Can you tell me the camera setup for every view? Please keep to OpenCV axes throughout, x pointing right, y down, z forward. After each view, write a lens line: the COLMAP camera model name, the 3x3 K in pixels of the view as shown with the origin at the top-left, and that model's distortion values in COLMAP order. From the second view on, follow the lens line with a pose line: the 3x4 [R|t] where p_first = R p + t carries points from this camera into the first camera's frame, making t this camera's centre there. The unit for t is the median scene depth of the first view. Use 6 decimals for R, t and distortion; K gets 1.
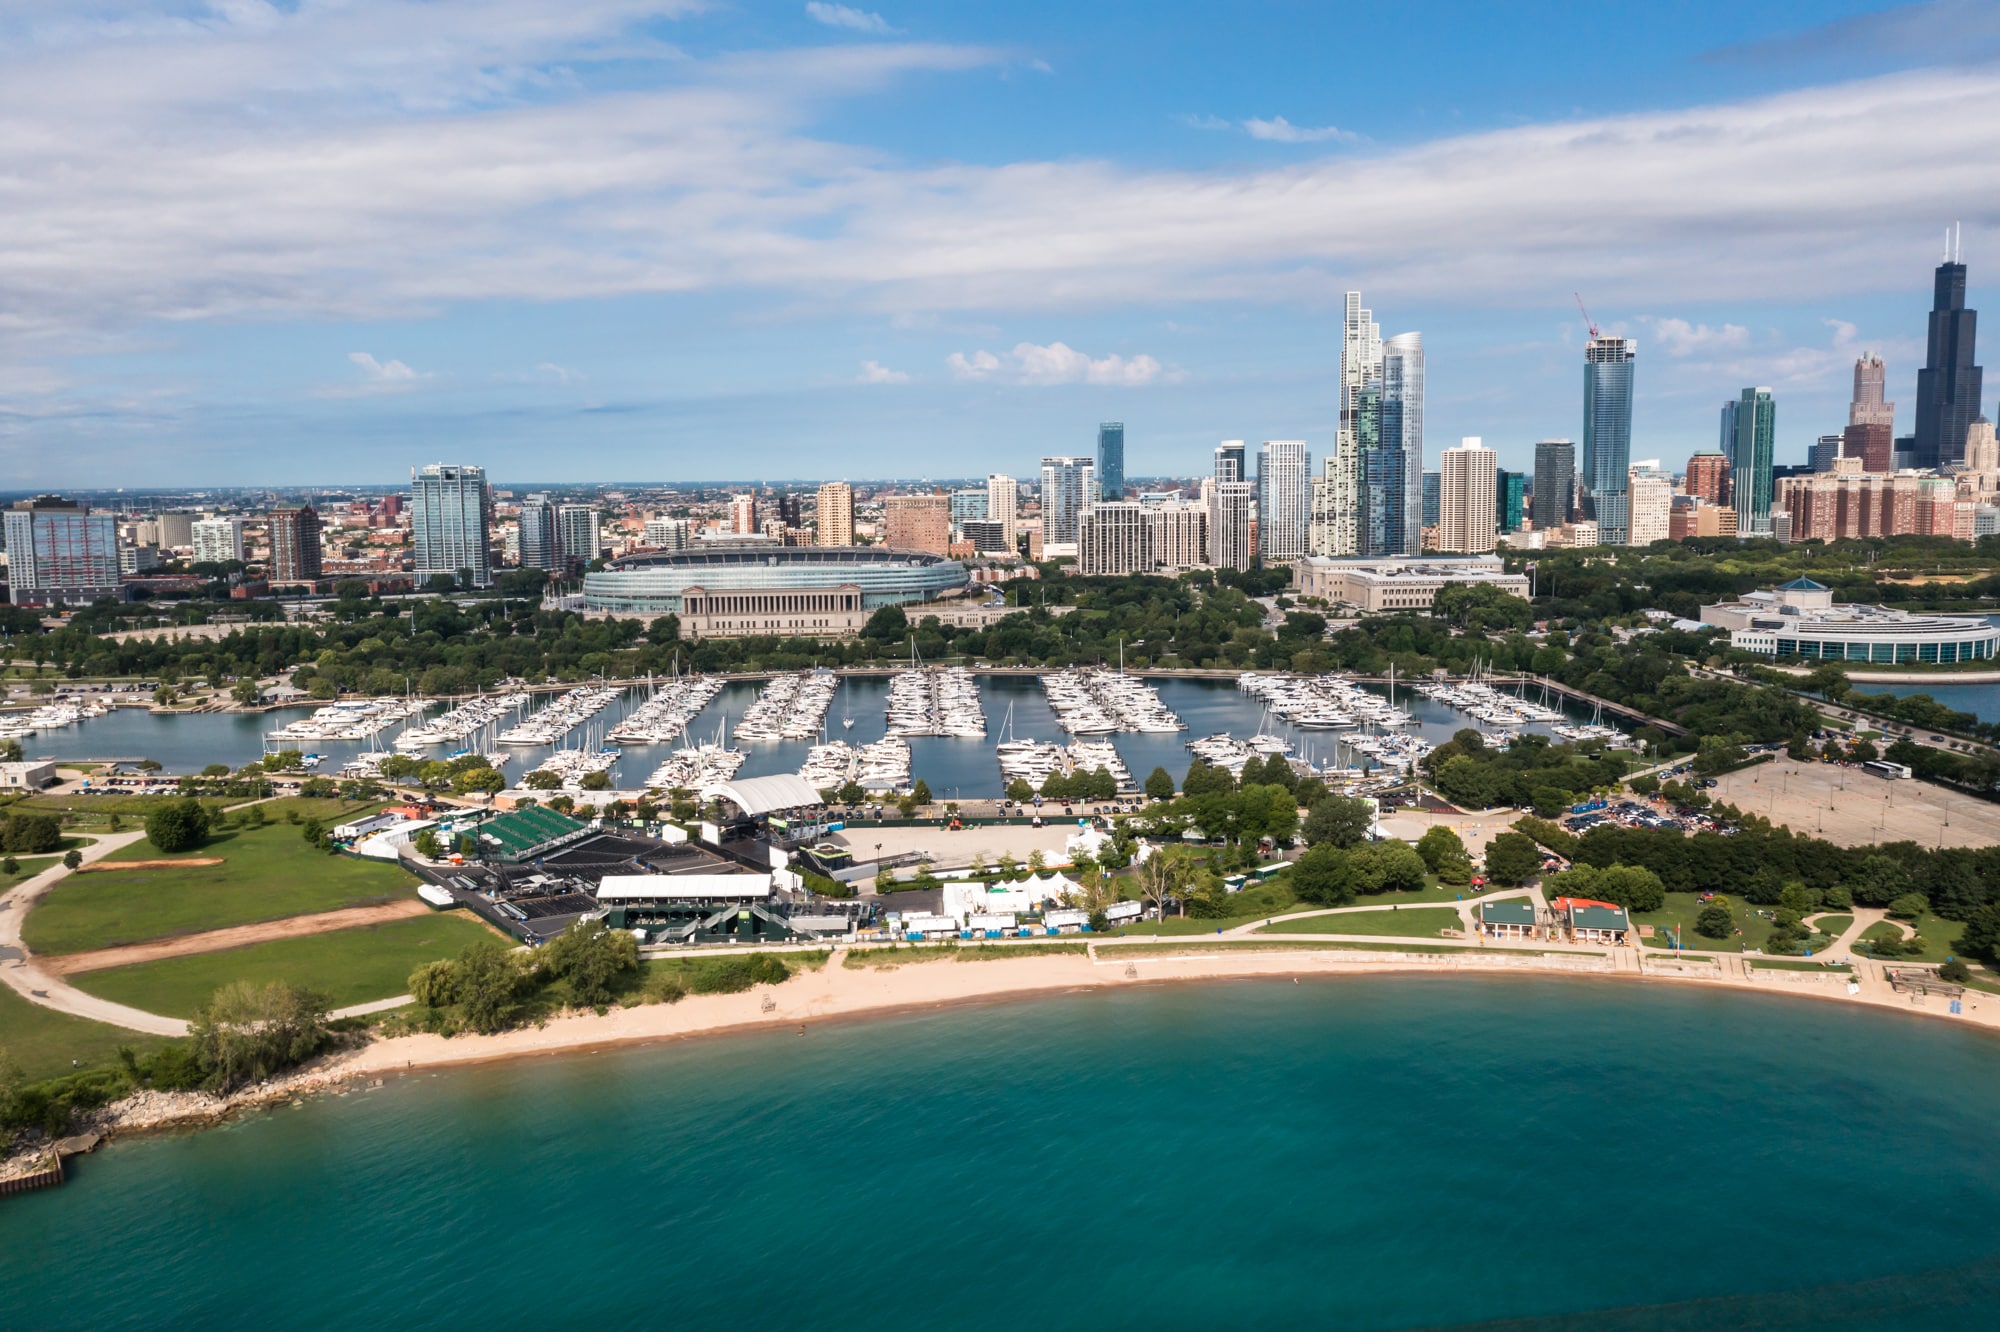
lens RADIAL K [[1546.3, 0, 1000.0], [0, 1546.3, 666.0], [0, 0, 1]] dist [-0.023791, -0.007745]
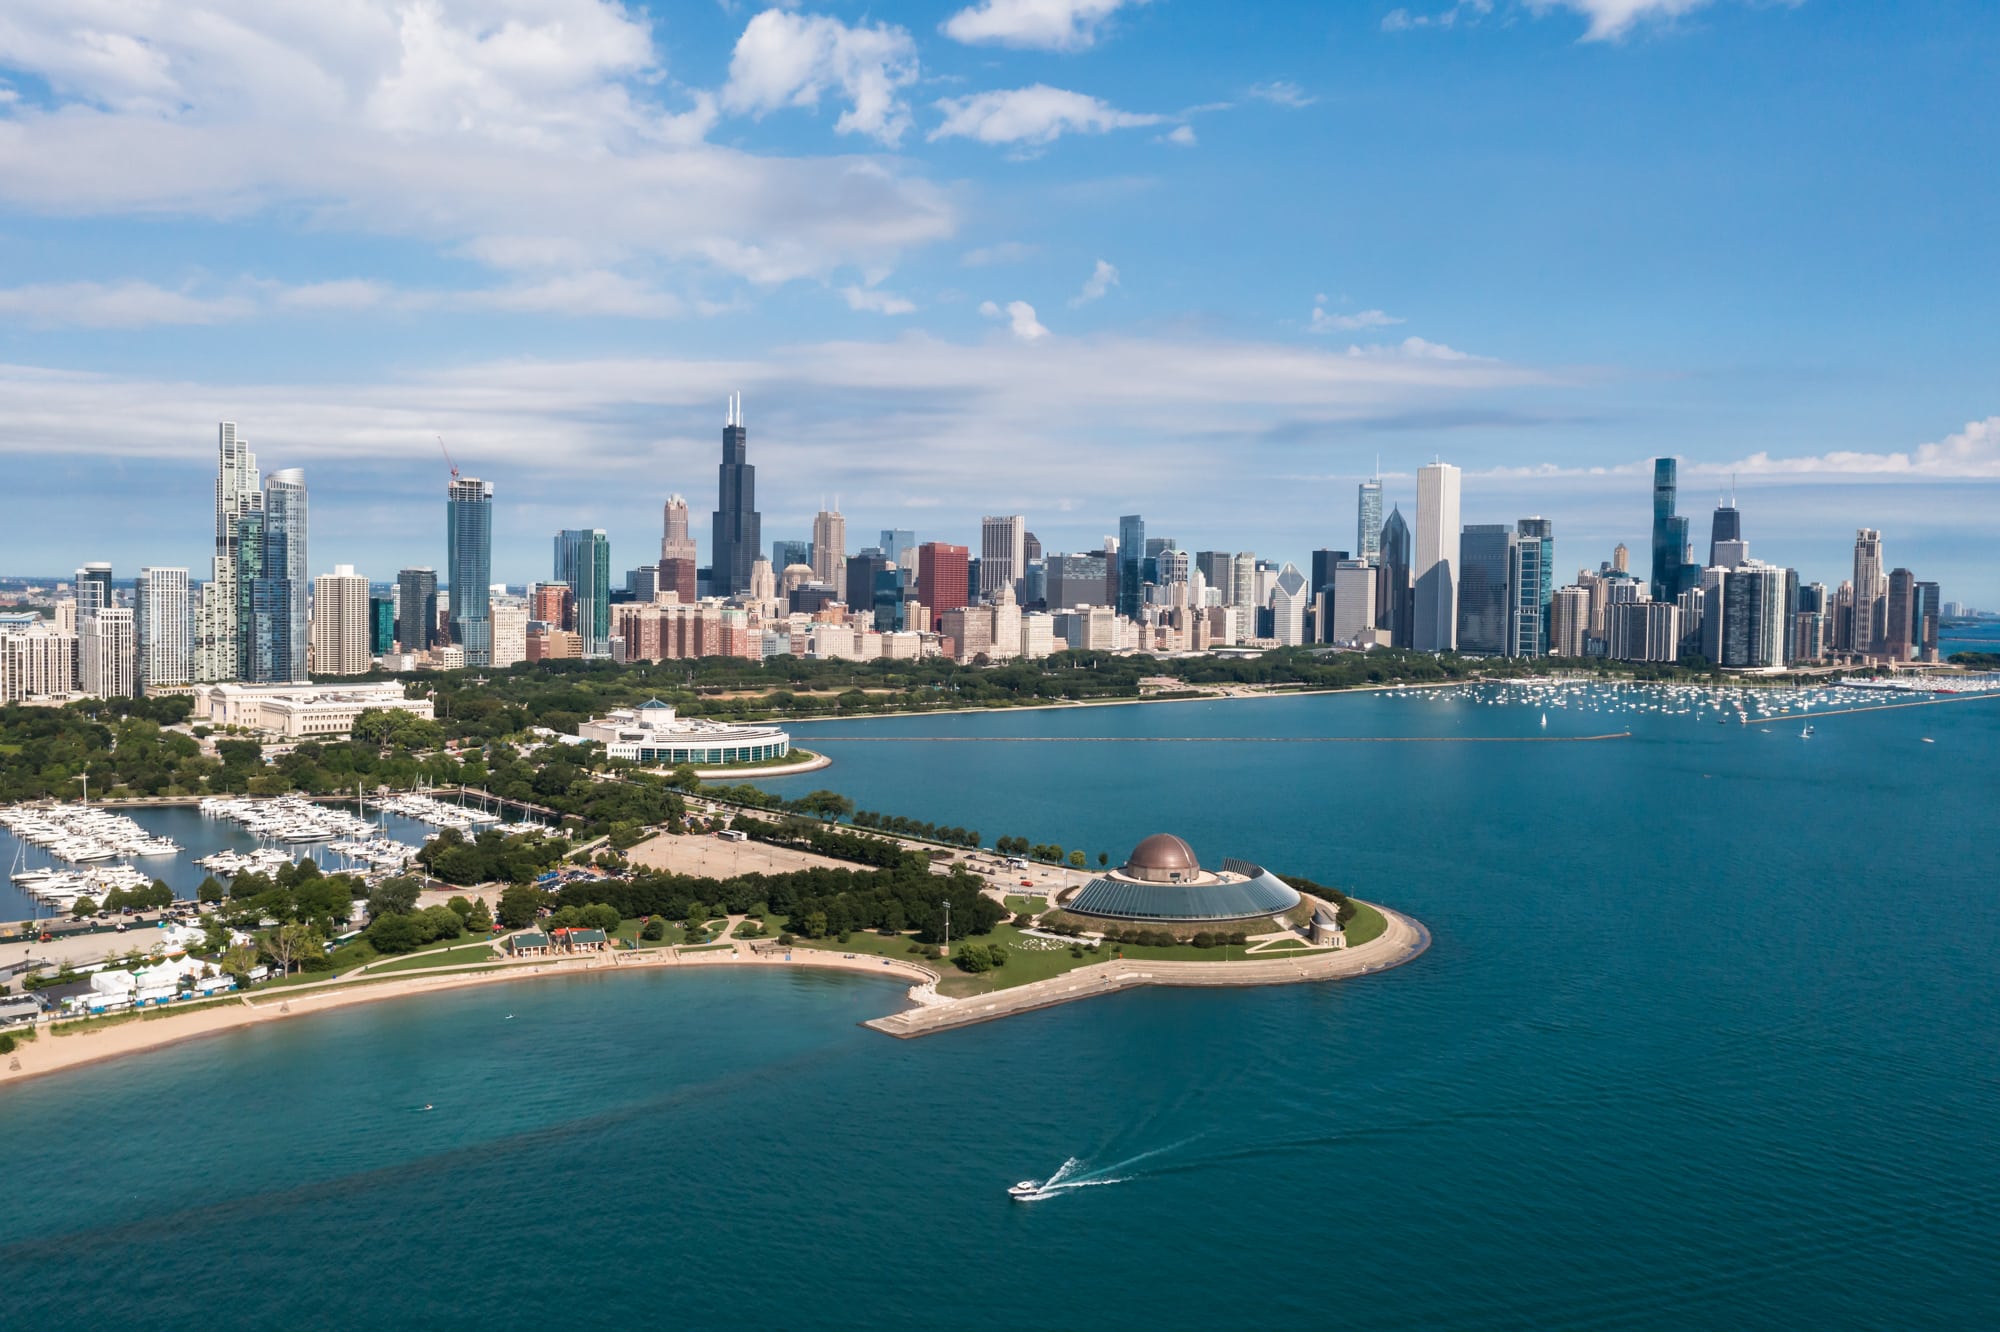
lens RADIAL K [[1603.0, 0, 1000.0], [0, 1603.0, 666.0], [0, 0, 1]] dist [-0.006131, -0.002935]
pose [[0.753449, -0.004784, 0.657489, -0.139923], [0.051343, 0.997348, -0.051580, -0.001465], [-0.655499, 0.072620, 0.751697, -0.198780]]
